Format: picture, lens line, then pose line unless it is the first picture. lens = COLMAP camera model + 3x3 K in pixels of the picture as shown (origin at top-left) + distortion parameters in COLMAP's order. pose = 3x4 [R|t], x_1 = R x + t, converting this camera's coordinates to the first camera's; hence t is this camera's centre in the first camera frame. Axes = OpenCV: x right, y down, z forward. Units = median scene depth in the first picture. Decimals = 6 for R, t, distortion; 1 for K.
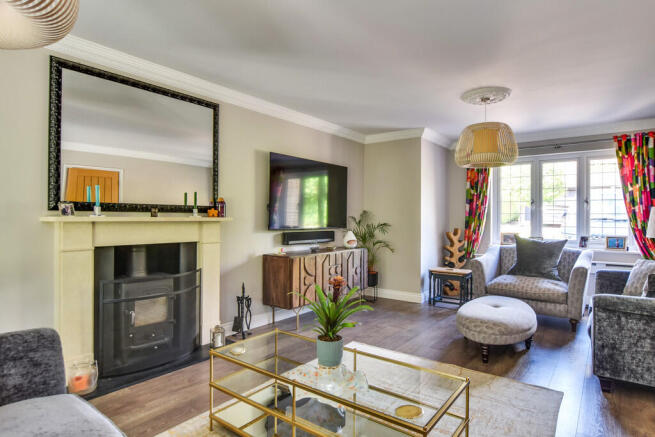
lens RADIAL K [[370.1, 0, 327.4], [0, 370.1, 218.8], [0, 0, 1]] dist [-0.016619, 0.001733]
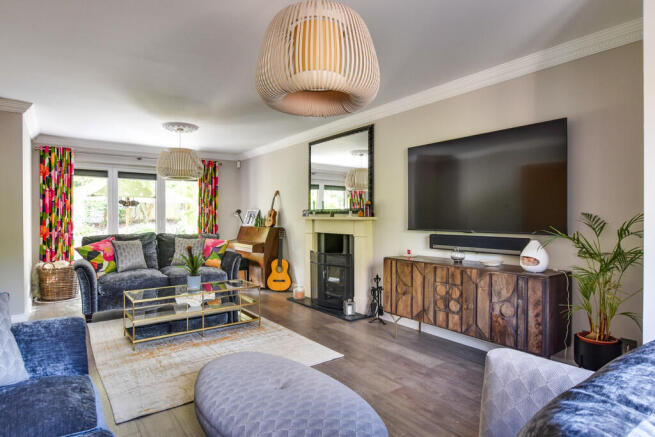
lens RADIAL K [[370.1, 0, 326.9], [0, 370.1, 218.1], [0, 0, 1]] dist [-0.016619, 0.001733]
pose [[-0.279146, 0.002244, -0.960246, 0.995477], [0.000843, 0.999997, 0.002092, -0.002549], [0.960248, -0.000225, -0.279147, 1.290125]]
